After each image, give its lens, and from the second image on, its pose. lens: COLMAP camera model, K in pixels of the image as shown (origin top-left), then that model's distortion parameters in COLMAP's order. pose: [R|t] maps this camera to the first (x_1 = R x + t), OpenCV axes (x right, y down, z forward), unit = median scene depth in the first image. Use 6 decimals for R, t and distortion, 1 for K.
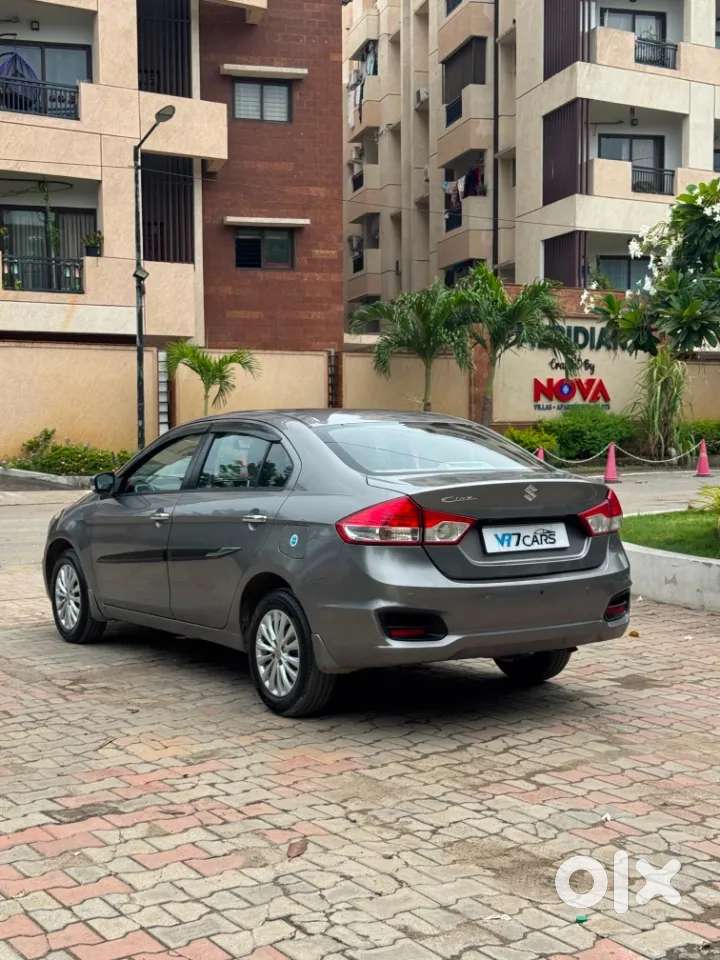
lens RADIAL K [[1339.0, 0, 360.0], [0, 1339.0, 480.0], [0, 0, 1]] dist [0.193964, -0.397941]
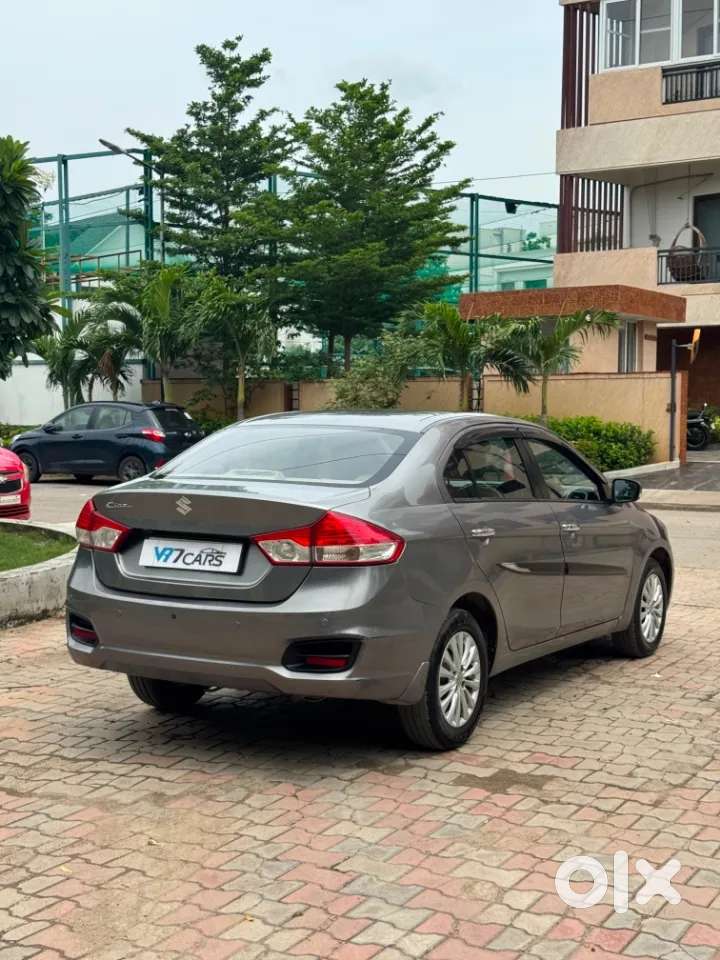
lens RADIAL K [[1339.0, 0, 360.0], [0, 1339.0, 480.0], [0, 0, 1]] dist [0.193964, -0.397941]
pose [[0.441091, 0.055131, -0.895768, 0.984808], [-0.050339, 0.998060, 0.036639, -0.046392], [0.896050, 0.028931, 0.443010, 0.709178]]
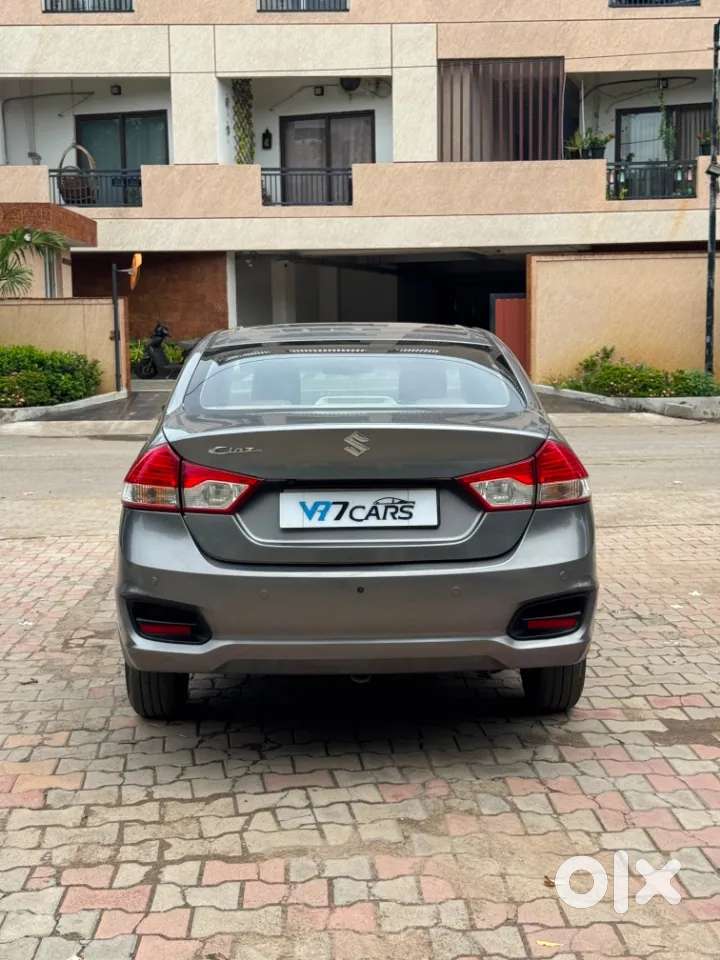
lens RADIAL K [[1339.0, 0, 360.0], [0, 1339.0, 480.0], [0, 0, 1]] dist [0.193964, -0.397941]
pose [[0.845177, 0.050026, -0.532140, 0.493578], [-0.017332, 0.997652, 0.066261, -0.017507], [0.534206, -0.046779, 0.844059, 0.425765]]
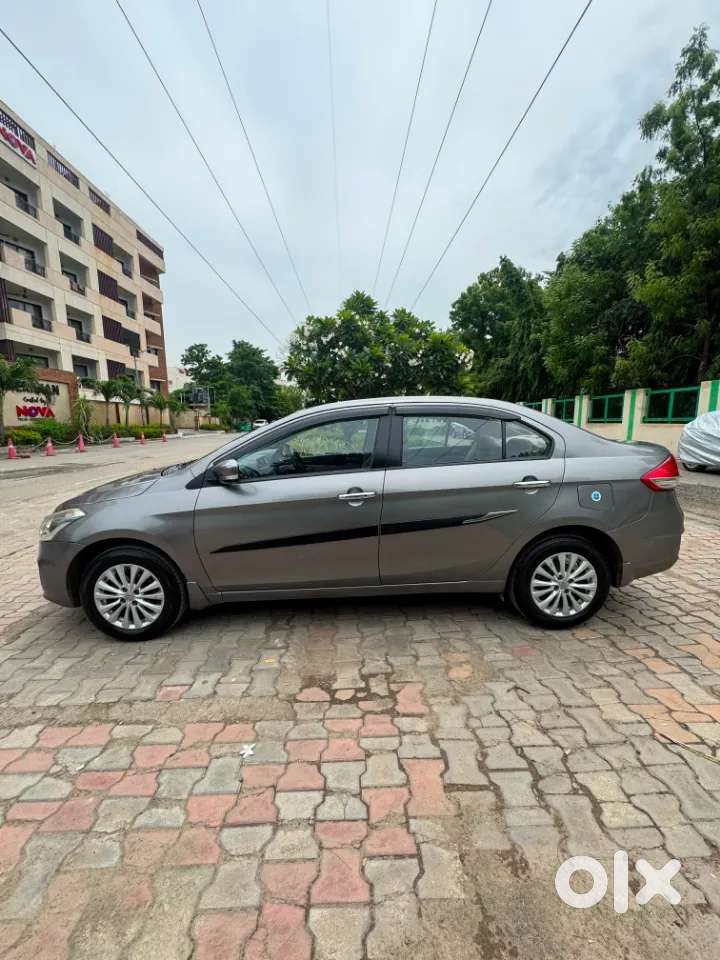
lens RADIAL K [[380.2, 0, 363.2], [0, 380.2, 481.2], [0, 0, 1]] dist [0.001129, -0.000089]
pose [[0.532675, -0.130179, 0.836248, -0.481263], [0.047820, 0.991150, 0.123833, -0.025408], [-0.844968, -0.025973, 0.534186, 1.025559]]
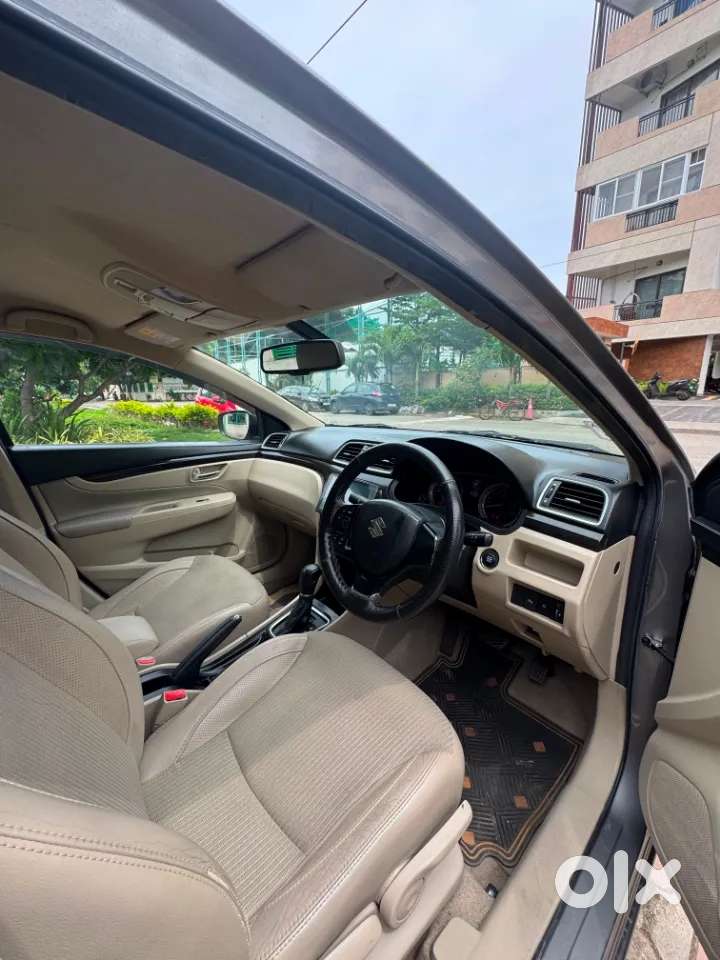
lens RADIAL K [[380.2, 0, 363.2], [0, 380.2, 481.2], [0, 0, 1]] dist [0.001129, -0.000089]
pose [[0.130722, 0.237610, -0.962524, 0.046642], [-0.036476, 0.971351, 0.234835, -0.040056], [0.990748, 0.004411, 0.135644, 1.407851]]
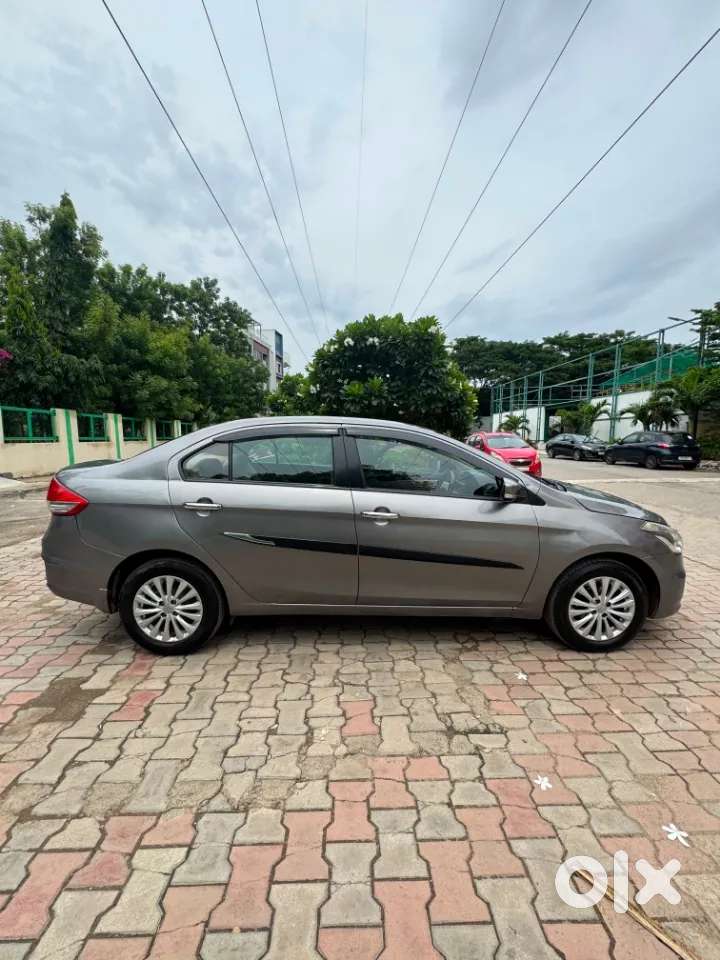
lens RADIAL K [[380.2, 0, 363.2], [0, 380.2, 481.2], [0, 0, 1]] dist [0.001129, -0.000089]
pose [[-0.535924, 0.102913, -0.837970, 0.357994], [-0.041664, 0.988110, 0.147998, -0.060983], [0.843237, 0.114229, -0.525264, 1.550992]]
